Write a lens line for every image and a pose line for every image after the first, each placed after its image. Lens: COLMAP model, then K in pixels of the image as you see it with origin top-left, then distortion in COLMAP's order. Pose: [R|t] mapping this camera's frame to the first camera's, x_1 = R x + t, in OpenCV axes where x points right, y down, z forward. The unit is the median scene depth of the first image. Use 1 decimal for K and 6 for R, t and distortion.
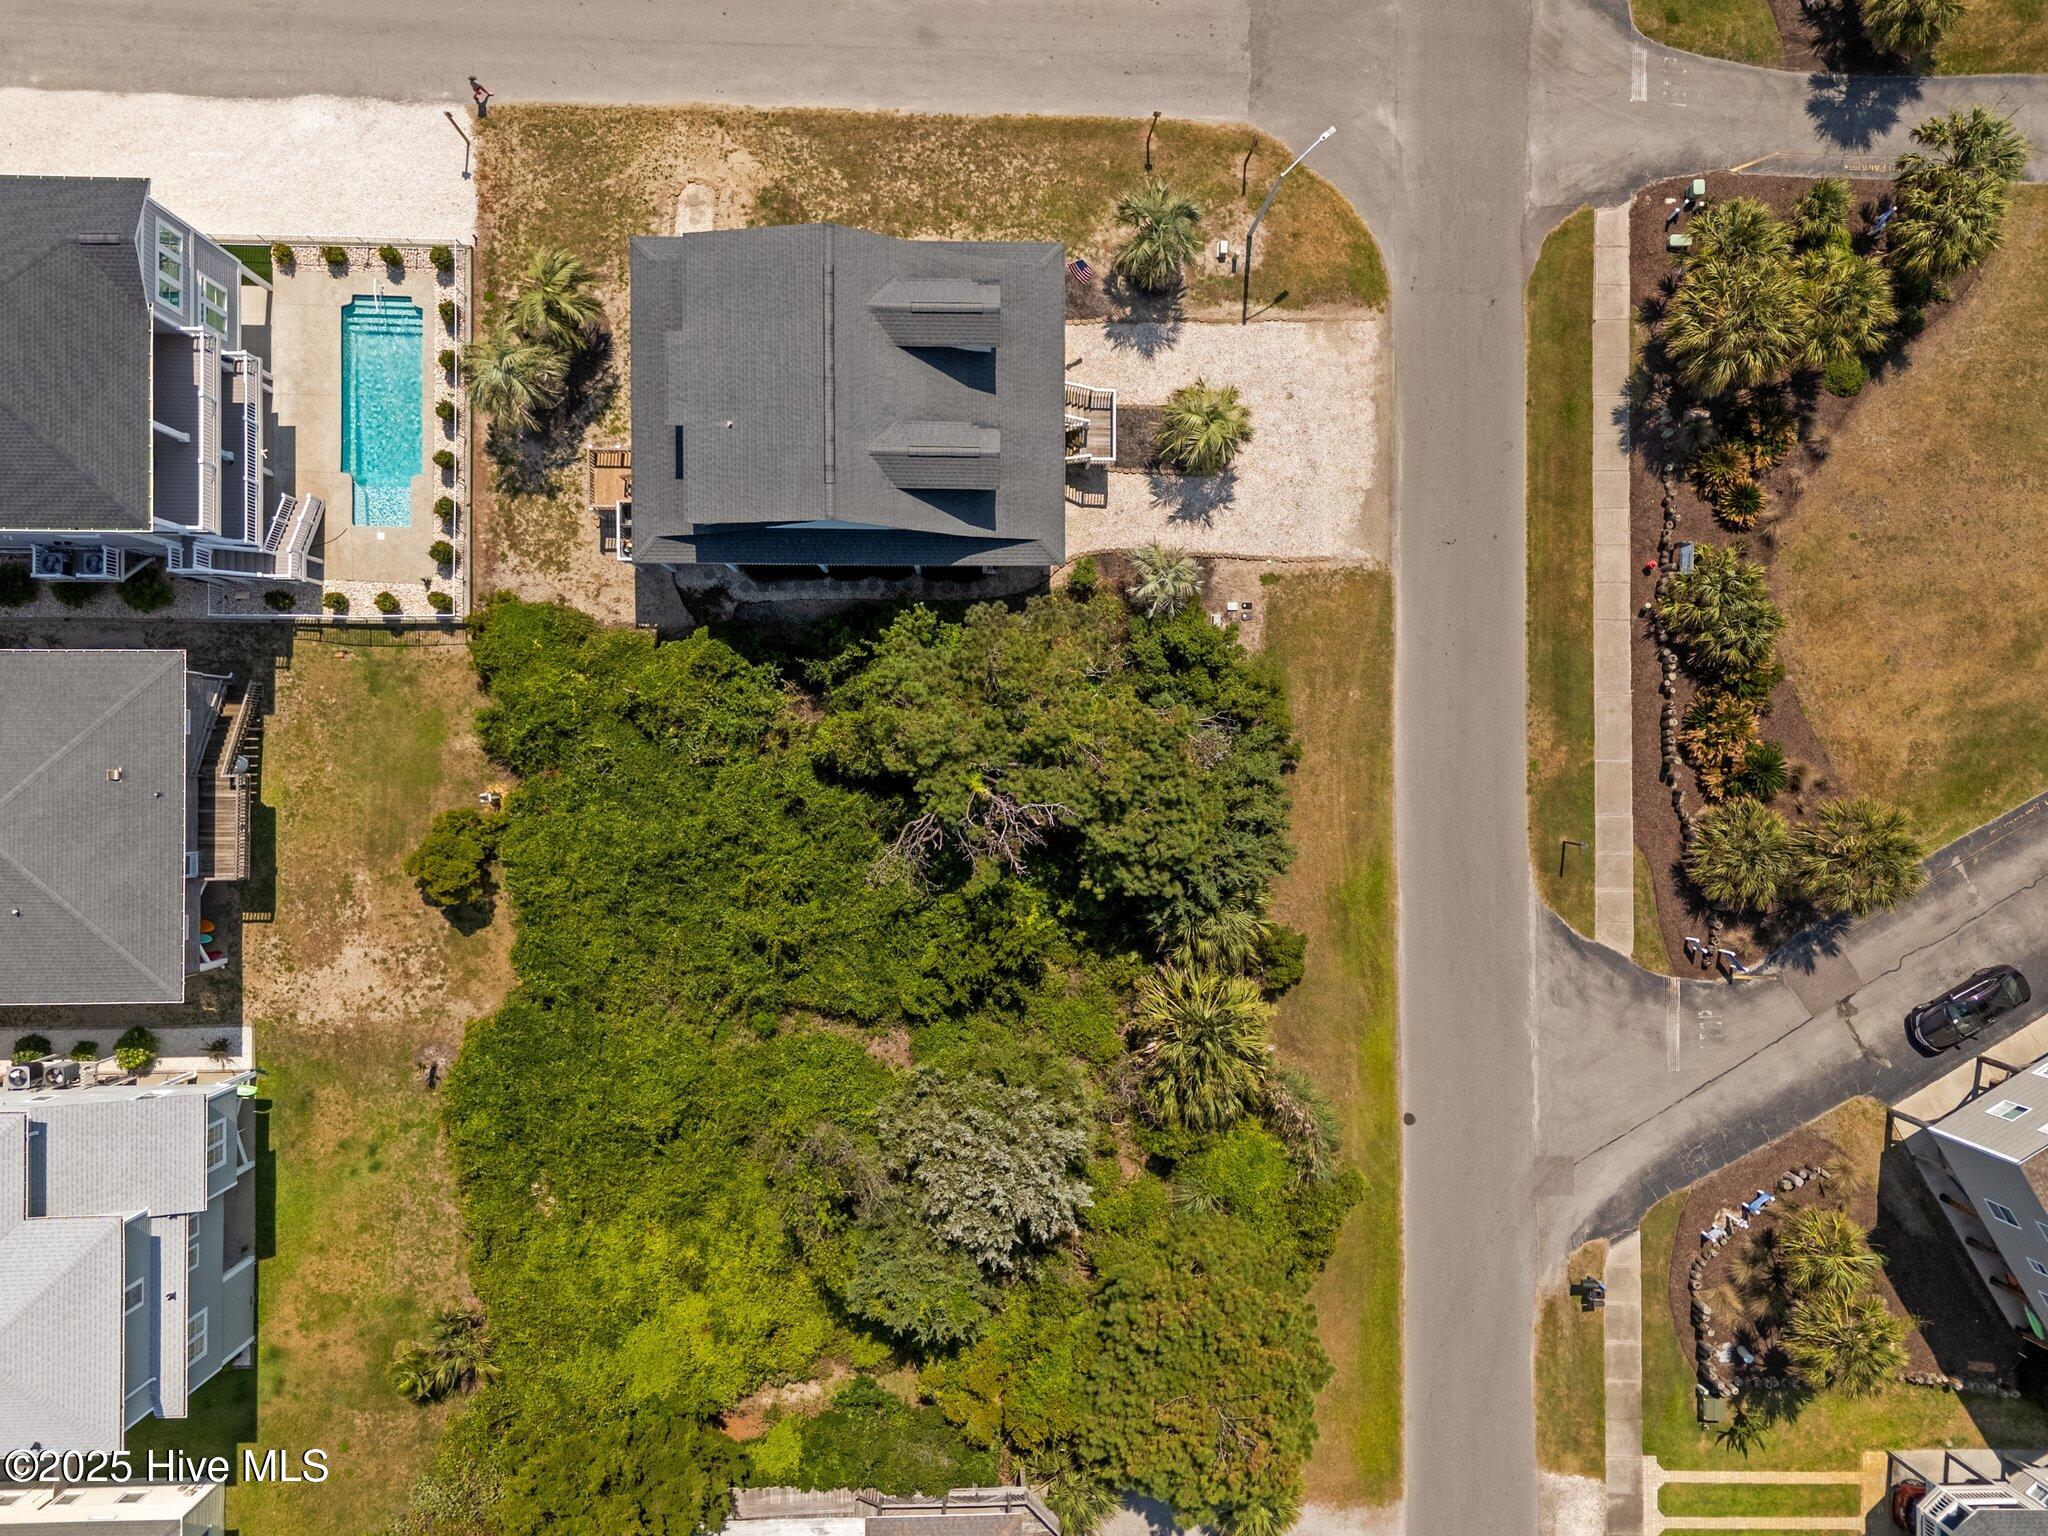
lens RADIAL K [[1512.3, 0, 1036.5], [0, 1512.3, 767.3], [0, 0, 1]] dist [0.079367, -0.069540]
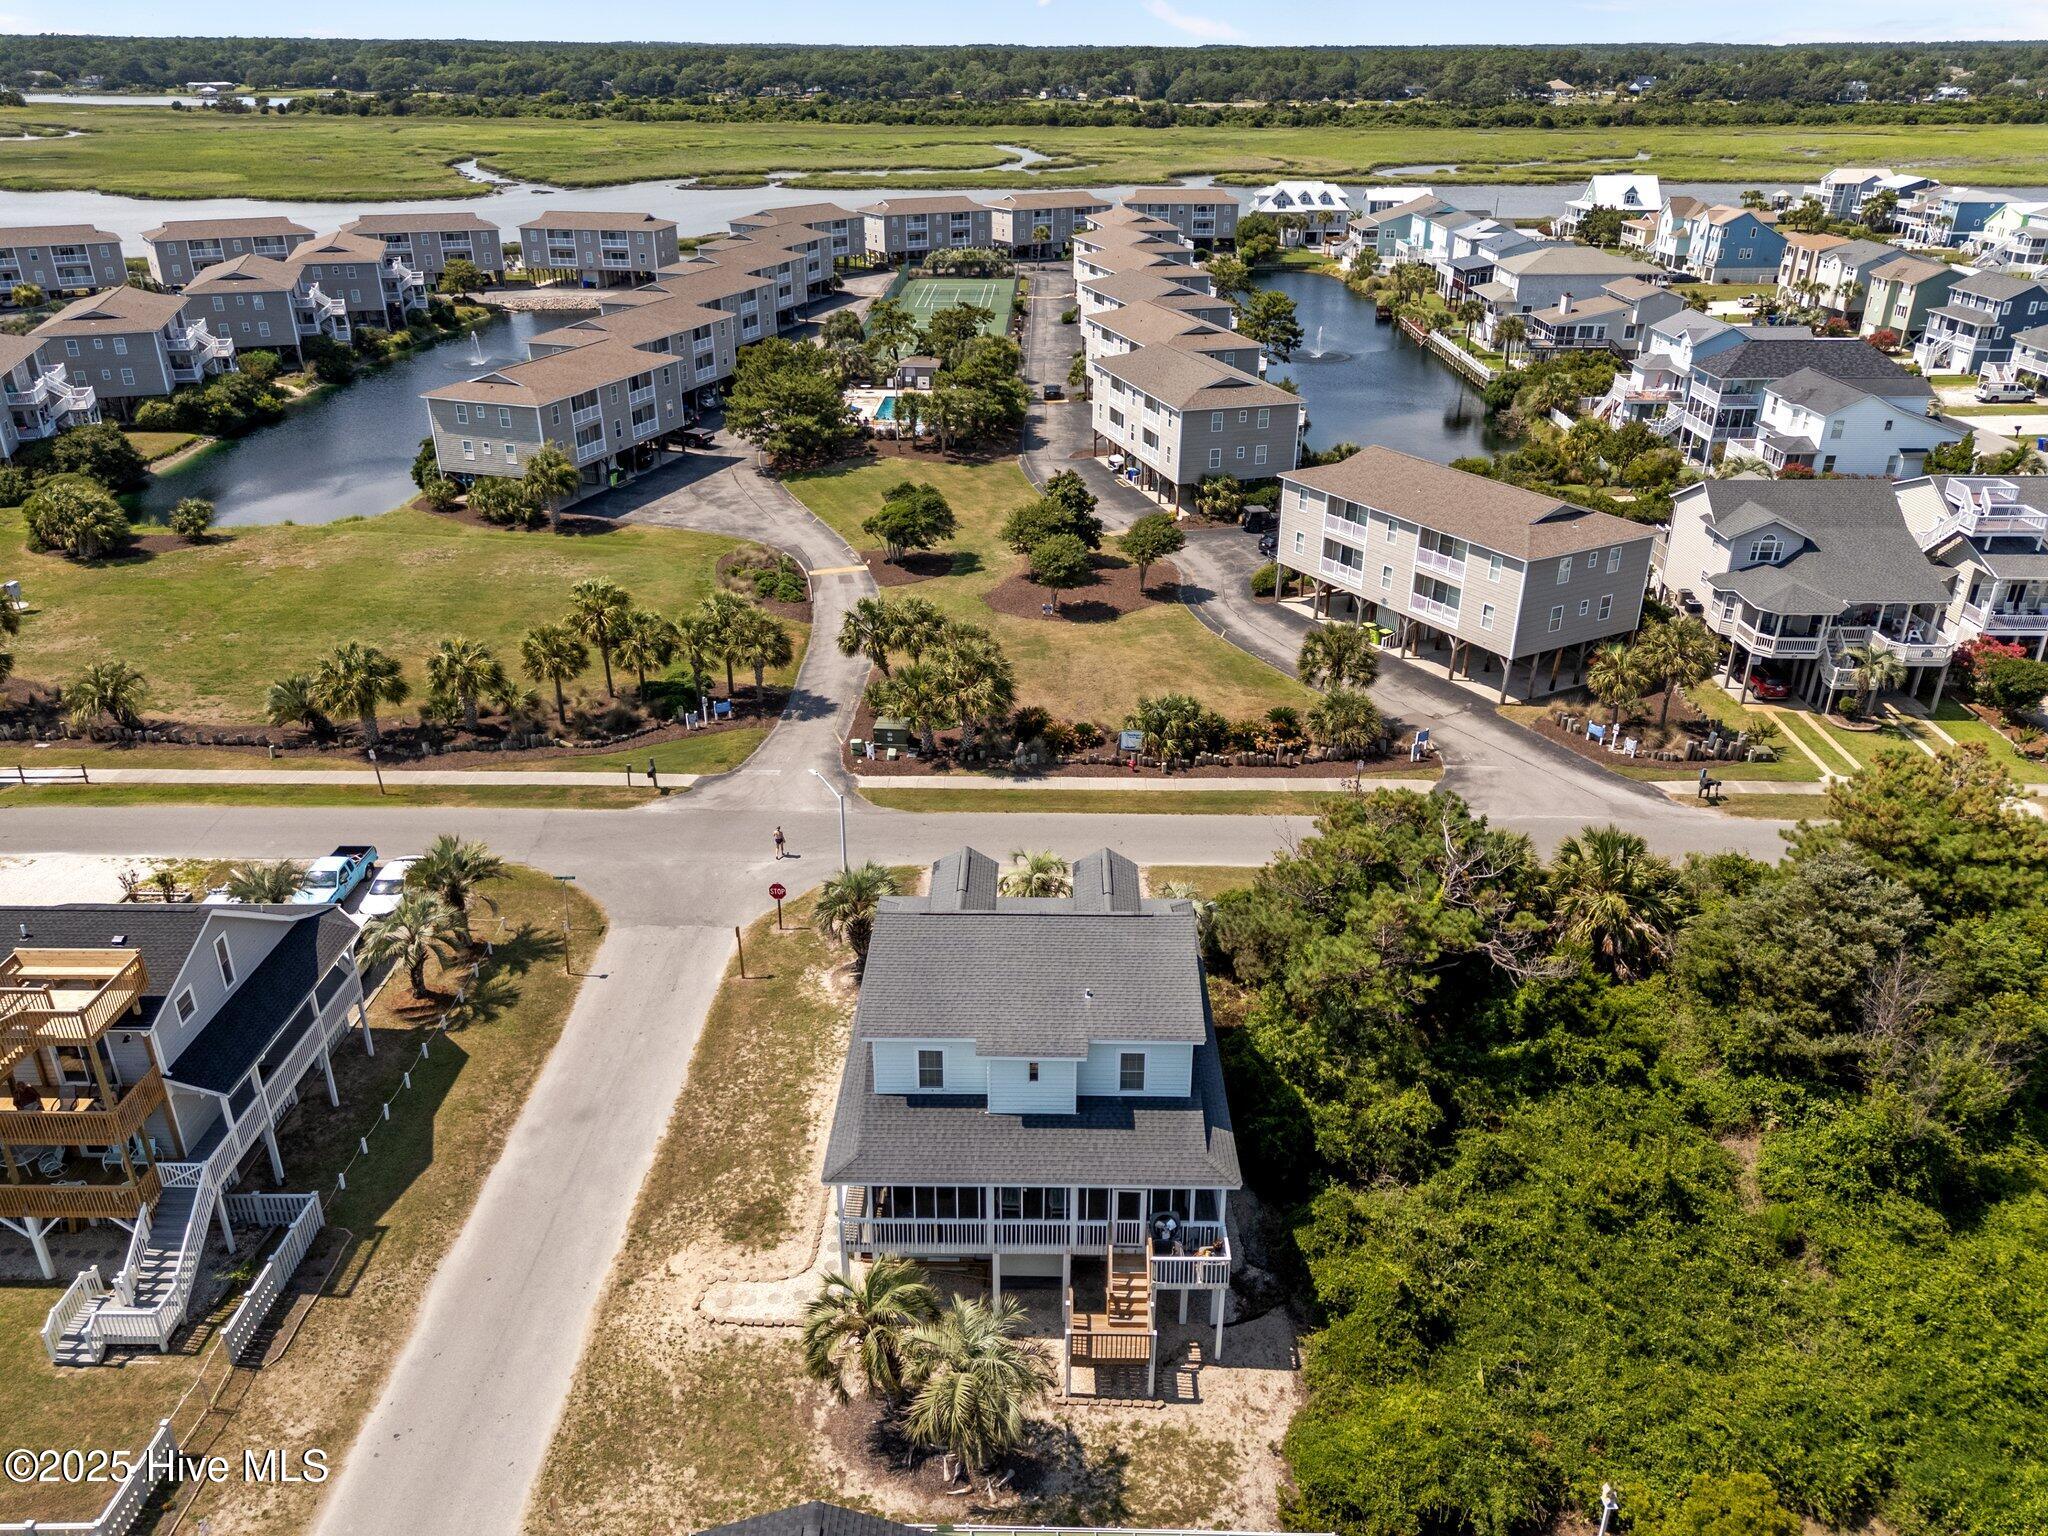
lens RADIAL K [[1512.3, 0, 1036.5], [0, 1512.3, 767.3], [0, 0, 1]] dist [0.079367, -0.069540]
pose [[0.008493, -0.455411, 0.890241, -0.771960], [0.999733, 0.022980, 0.002219, -0.221802], [-0.021468, 0.889984, 0.455485, 0.413124]]
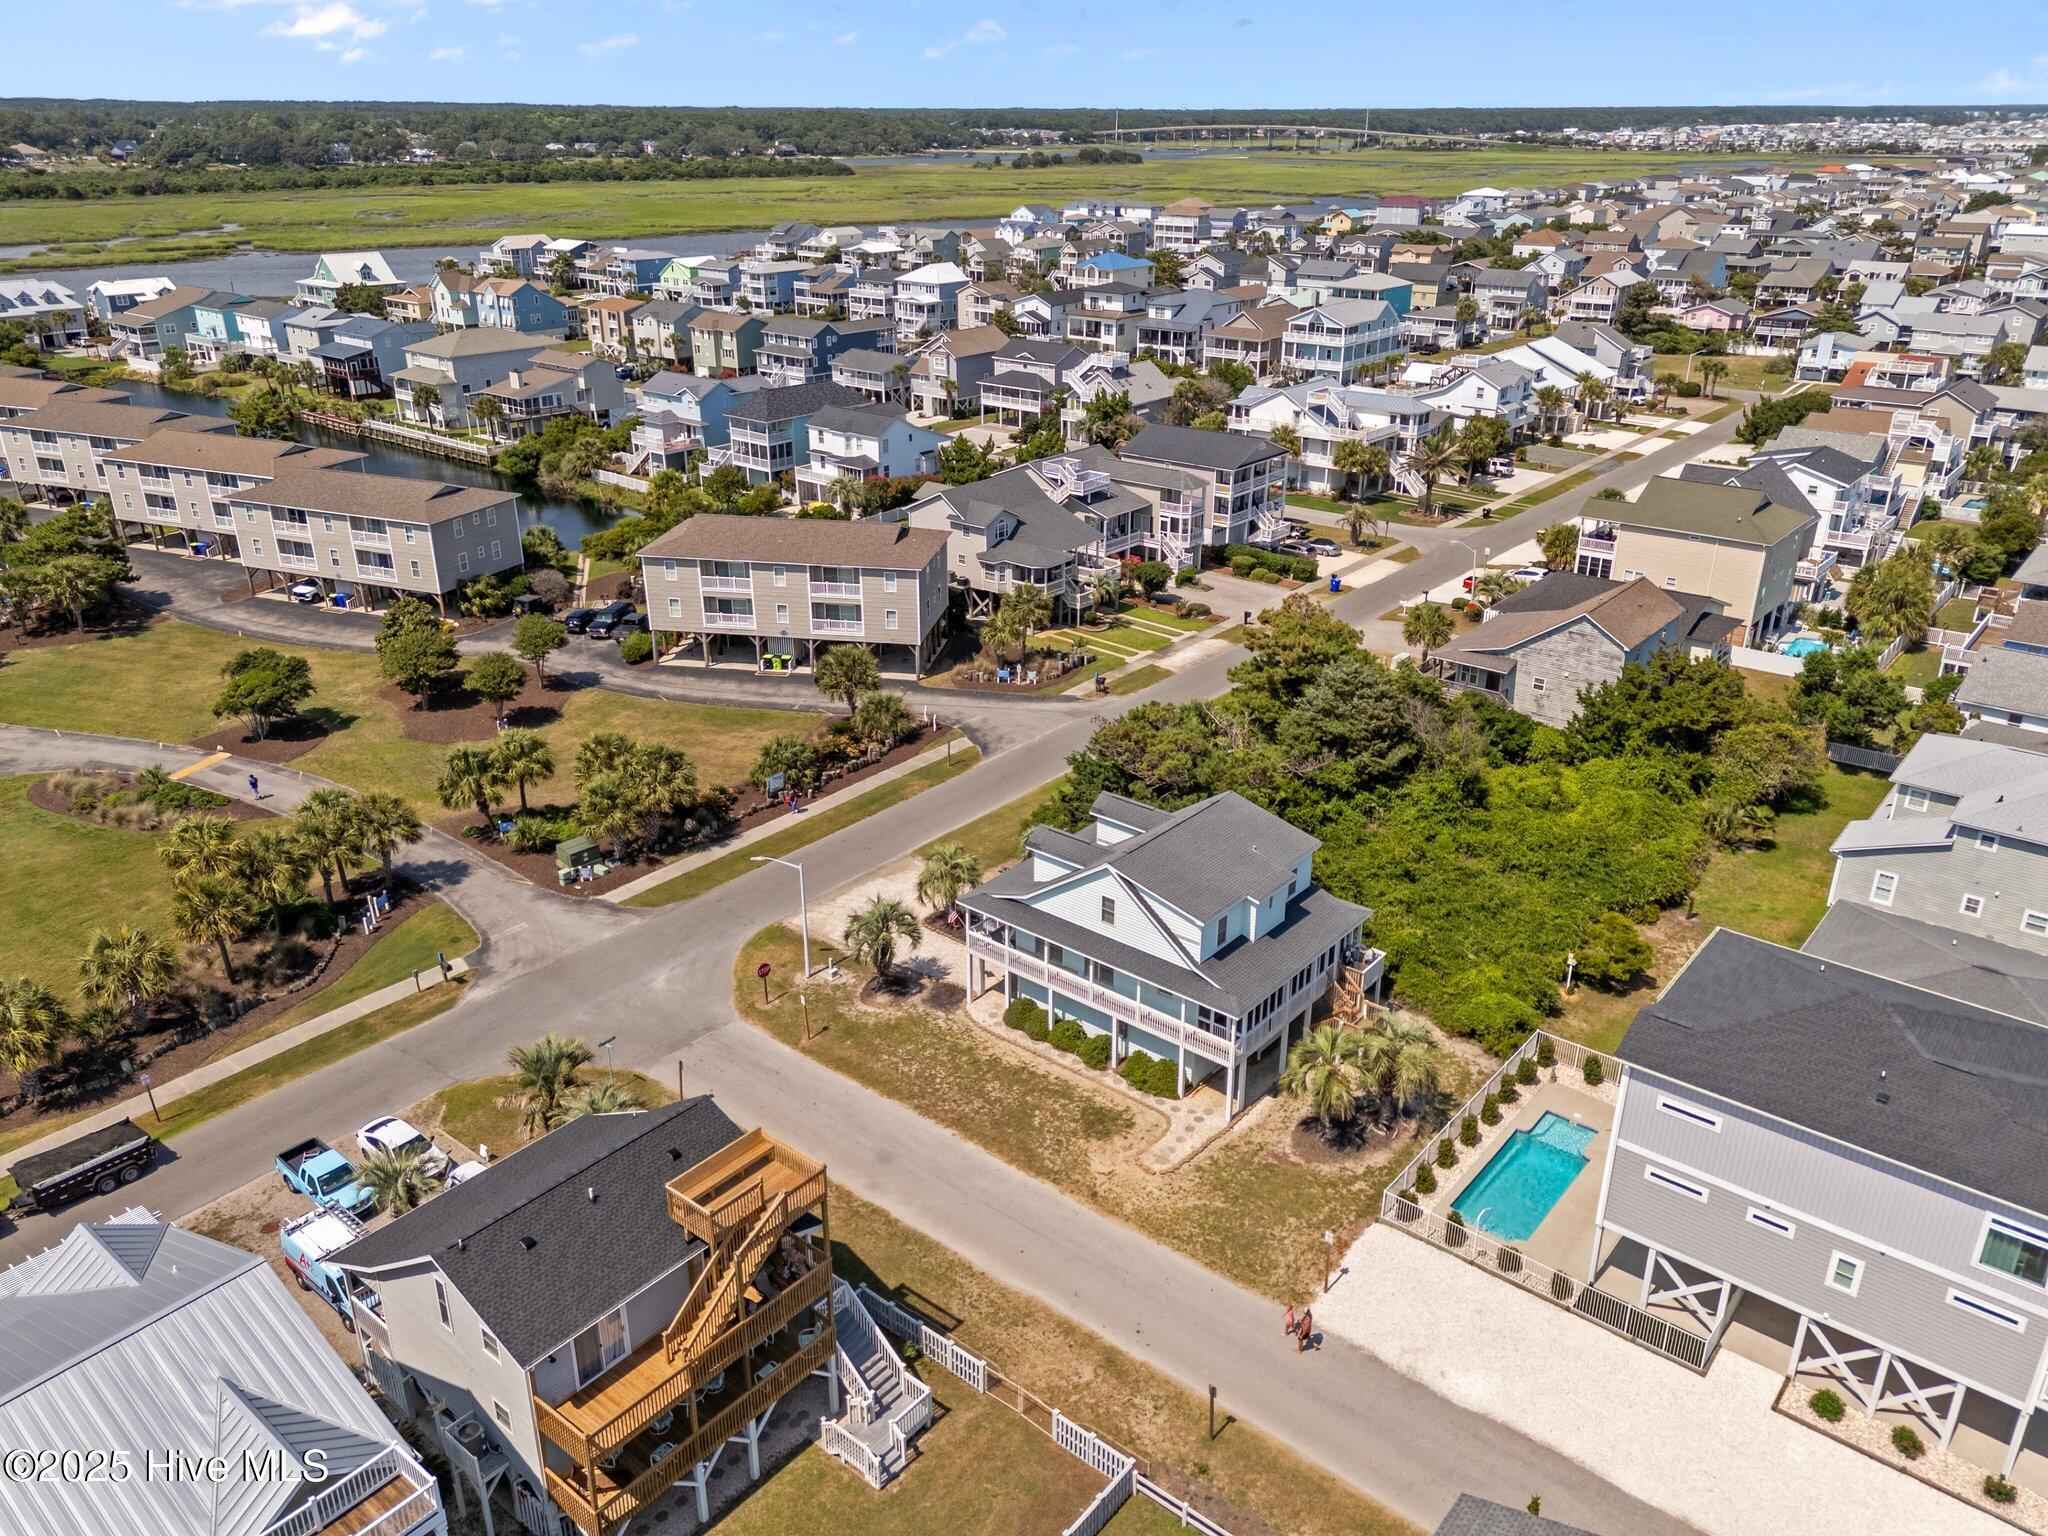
lens RADIAL K [[1512.3, 0, 1036.5], [0, 1512.3, 767.3], [0, 0, 1]] dist [0.079367, -0.069540]
pose [[-0.773205, -0.282174, 0.567919, -0.663986], [0.633063, -0.290900, 0.717362, -1.077850], [-0.037213, 0.914196, 0.403559, 0.343480]]
